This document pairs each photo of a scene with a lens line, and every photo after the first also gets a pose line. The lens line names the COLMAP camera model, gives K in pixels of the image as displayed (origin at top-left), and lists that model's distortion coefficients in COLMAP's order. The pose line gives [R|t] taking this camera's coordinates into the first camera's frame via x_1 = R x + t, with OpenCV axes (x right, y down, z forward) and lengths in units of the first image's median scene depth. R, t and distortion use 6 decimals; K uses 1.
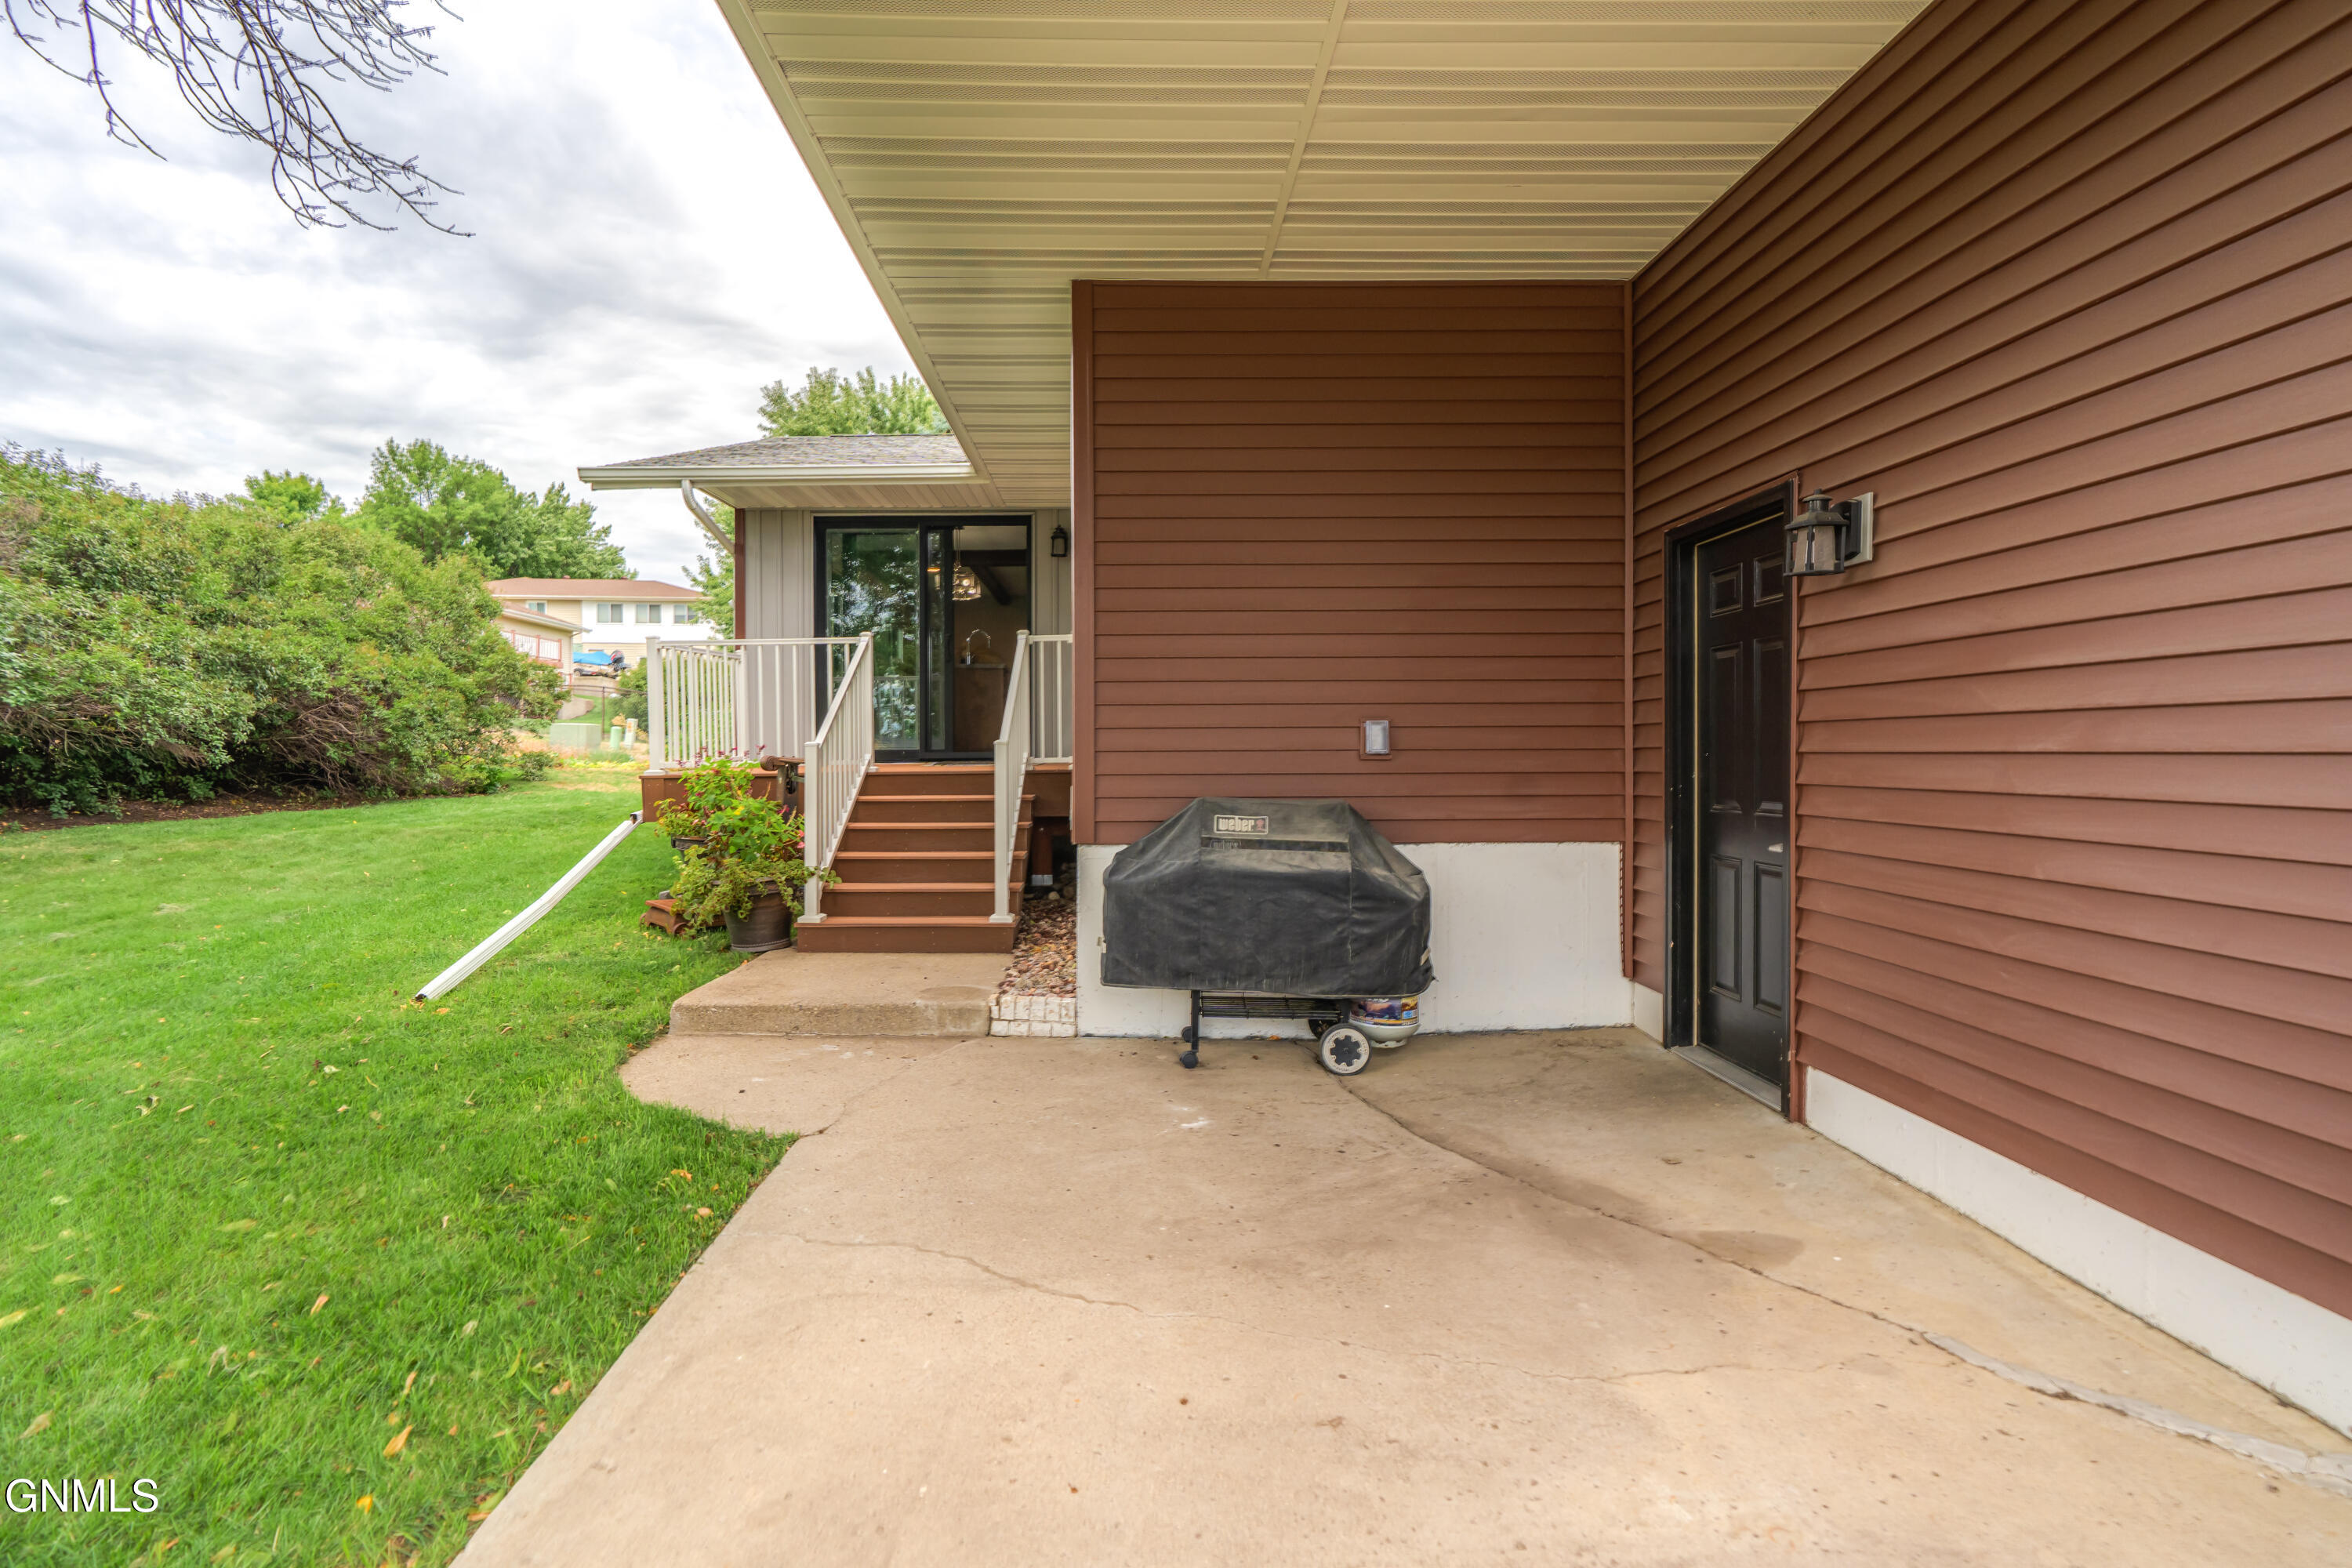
lens RADIAL K [[1188.7, 0, 1143.5], [0, 1188.7, 757.0], [0, 0, 1]] dist [-0.001432, 0.000074]
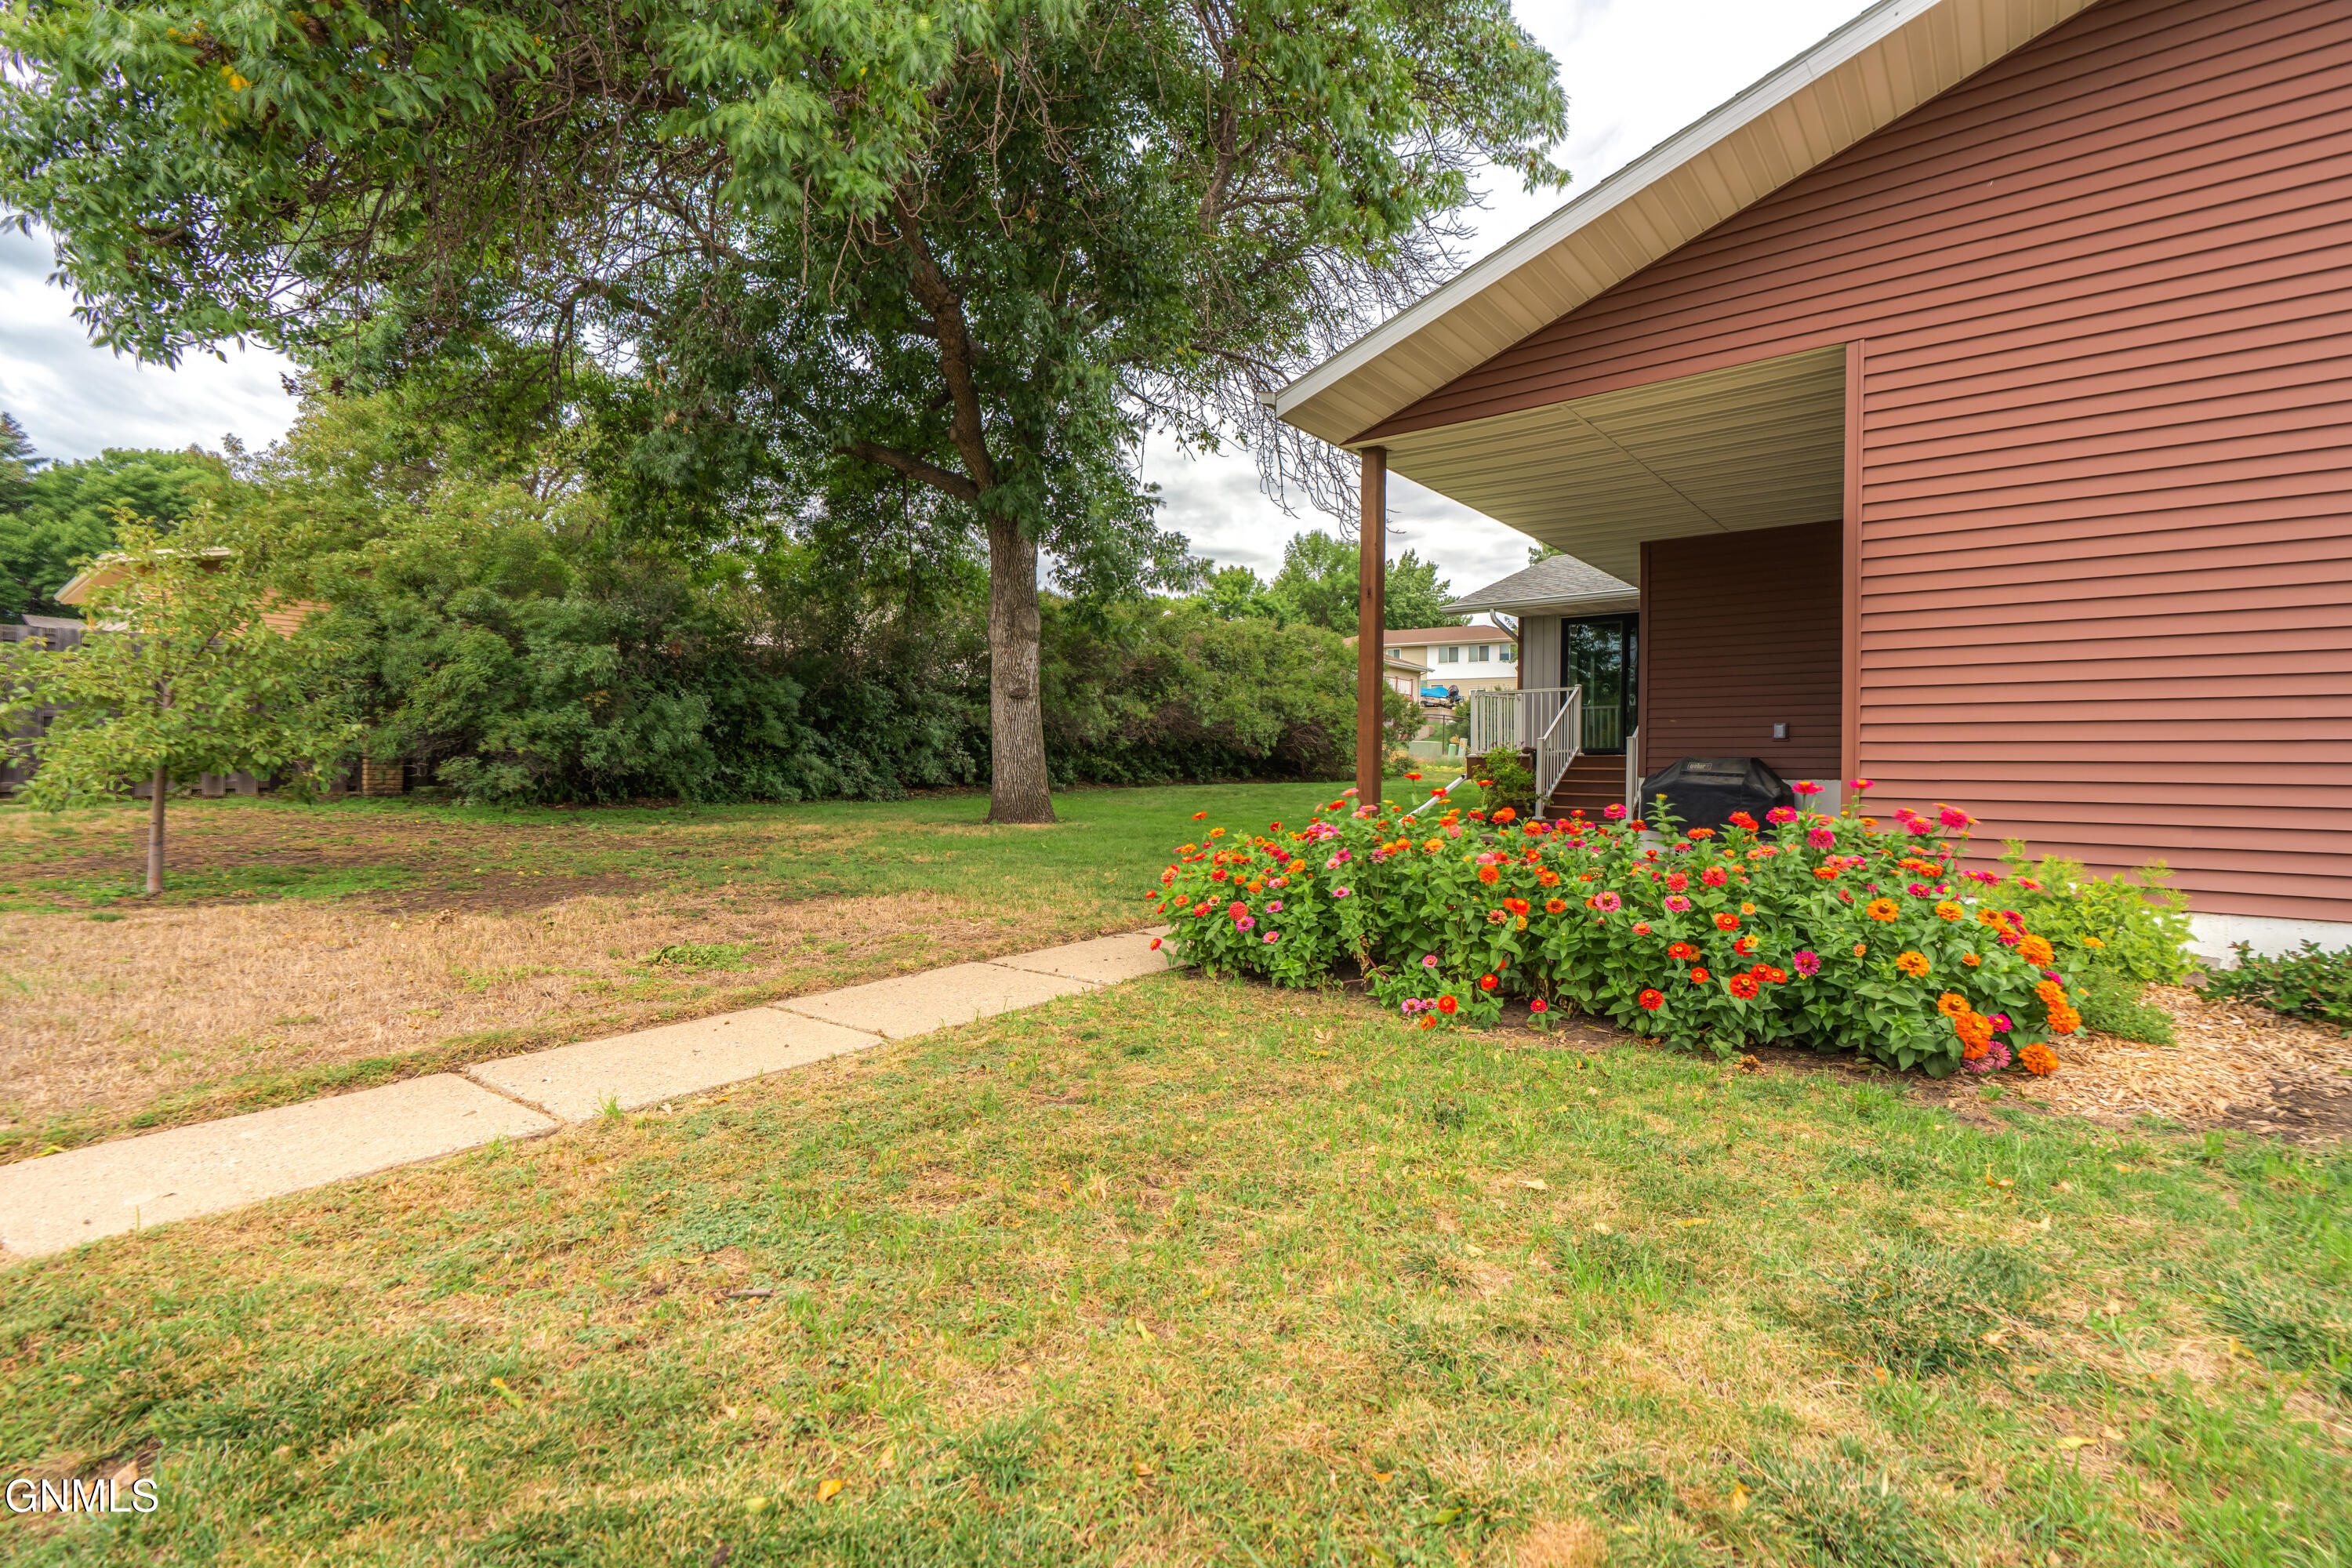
lens RADIAL K [[1056.2, 0, 1174.2], [0, 1056.2, 763.8], [0, 0, 1]] dist [-0.000368, 0.000052]
pose [[0.781252, 0.012540, -0.624089, 0.201817], [-0.019925, 0.999790, -0.004854, 0.028633], [0.623897, 0.016227, 0.781338, -0.465353]]
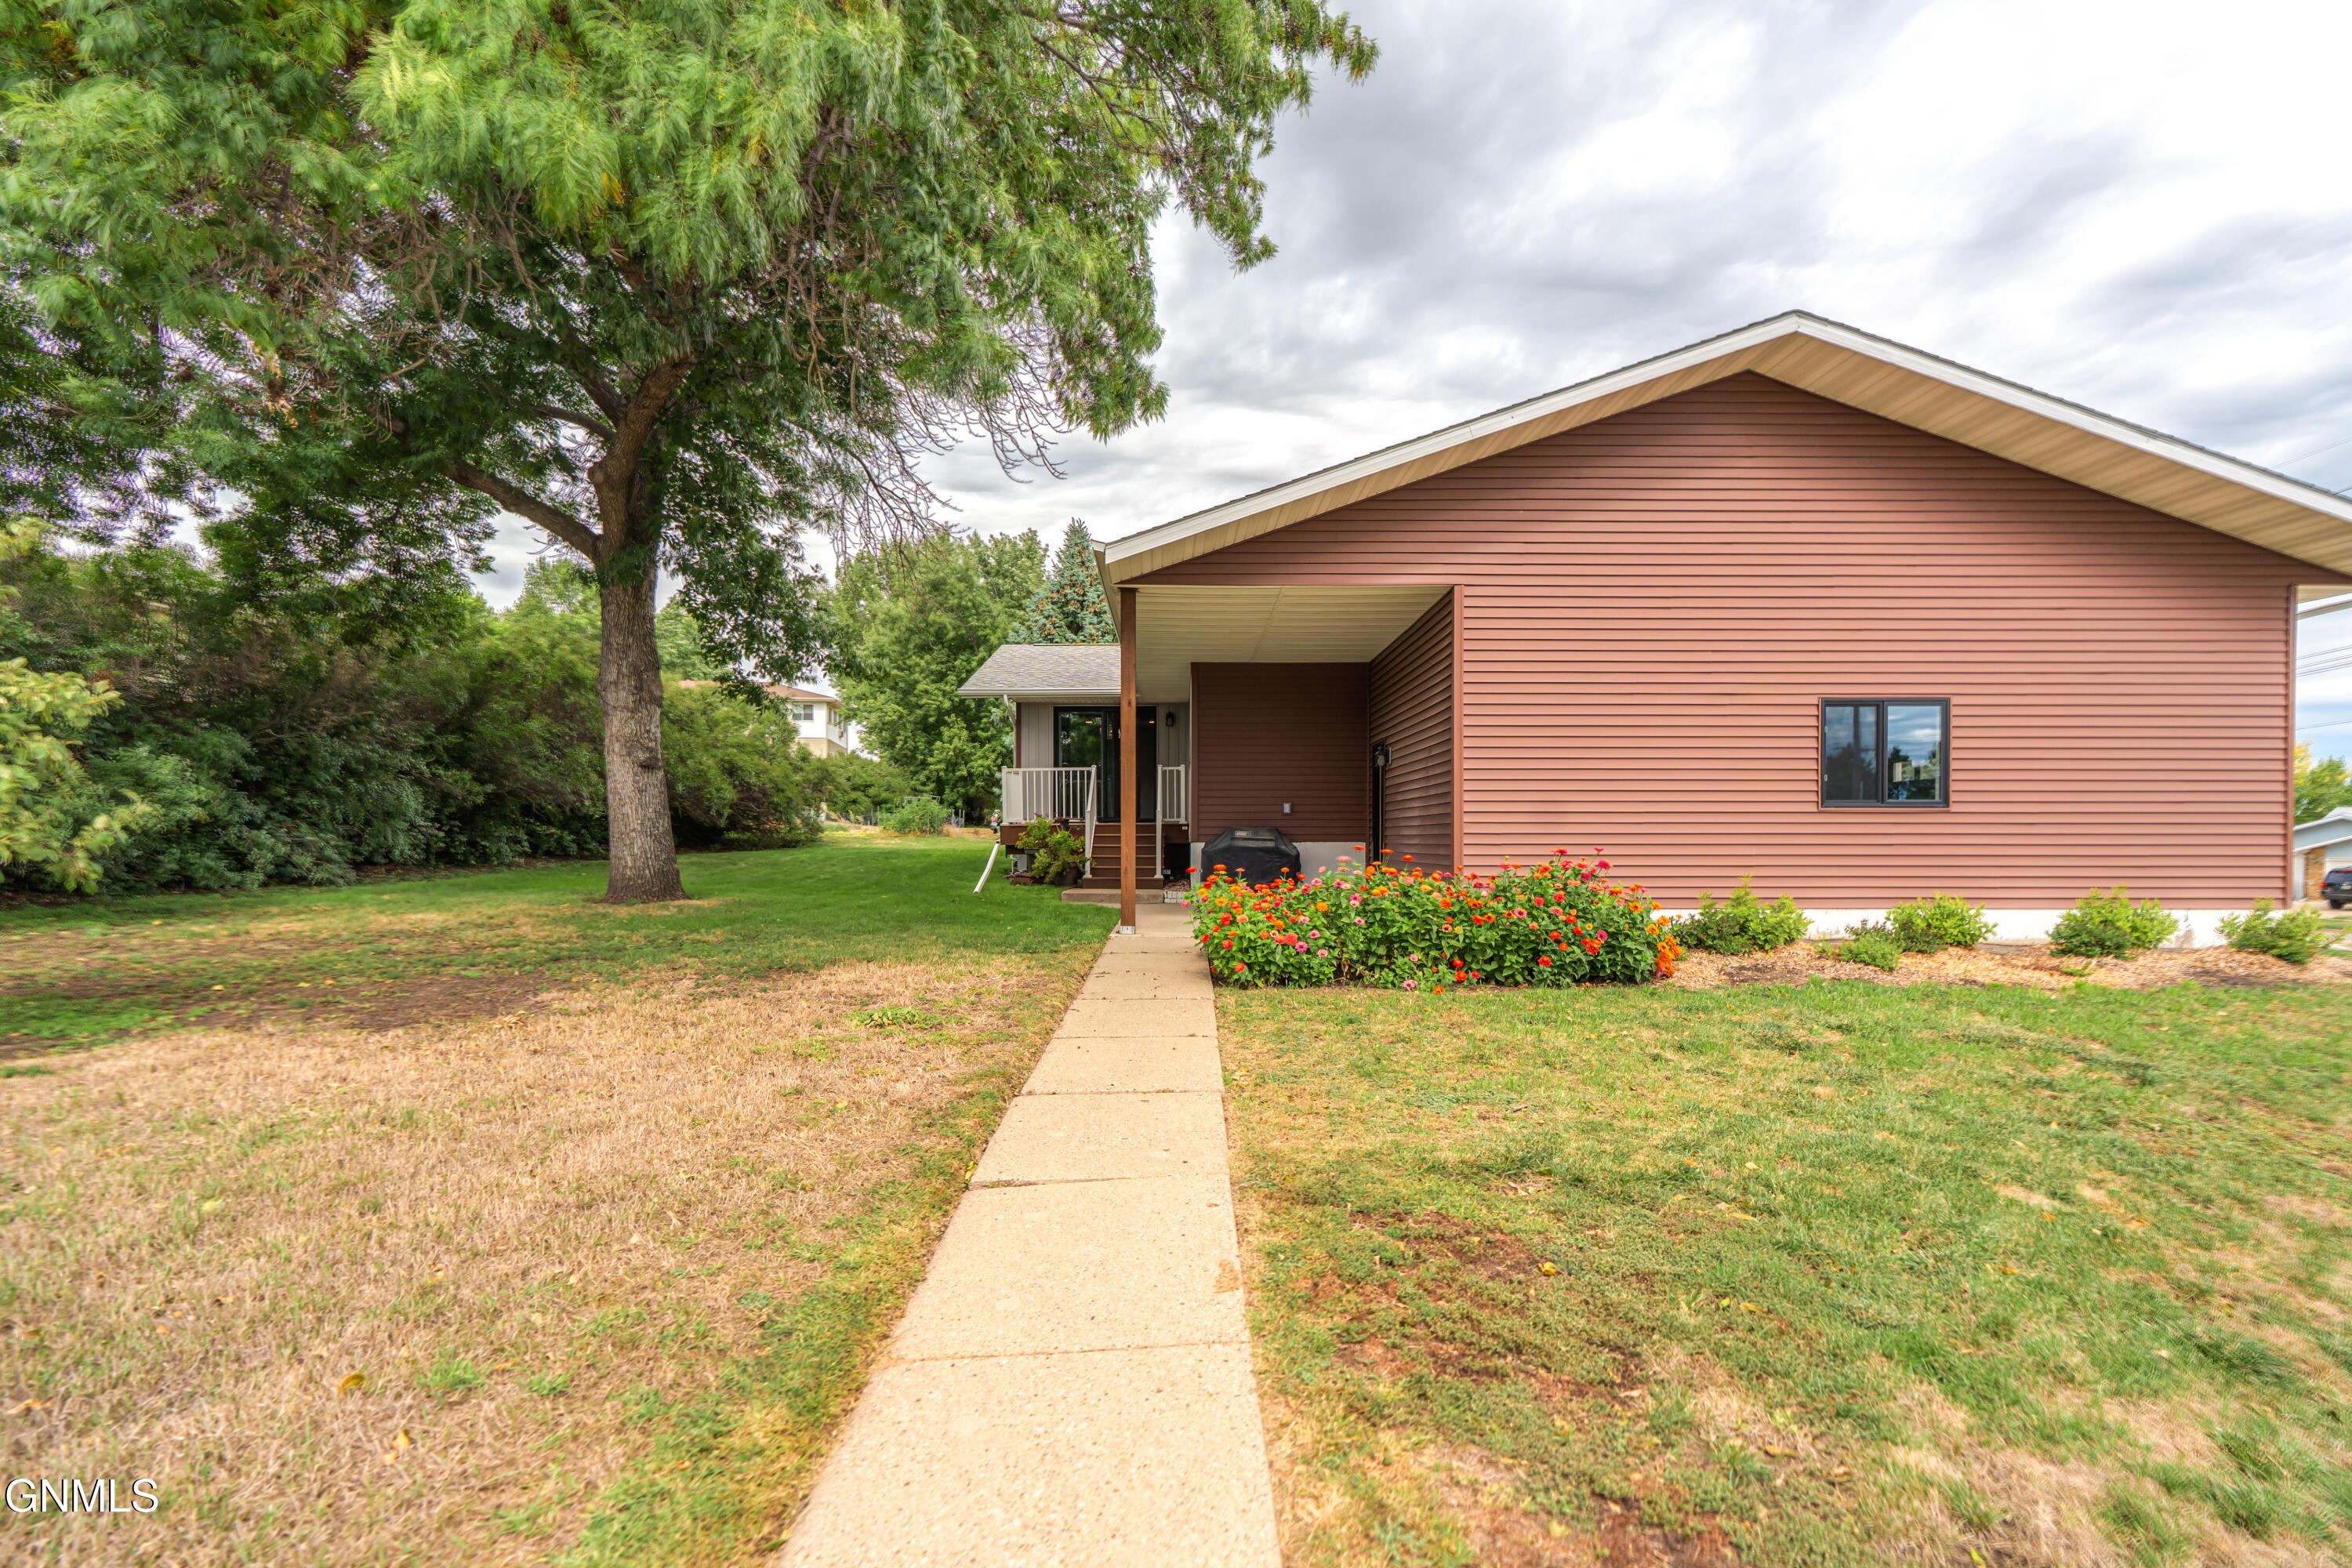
lens RADIAL K [[1076.3, 0, 1172.8], [0, 1076.3, 829.5], [0, 0, 1]] dist [-0.000553, -0.000009]
pose [[0.999856, 0.005944, -0.015910, -0.022740], [-0.006107, 0.999929, -0.010237, 0.026393], [0.015848, 0.010333, 0.999821, -0.687910]]
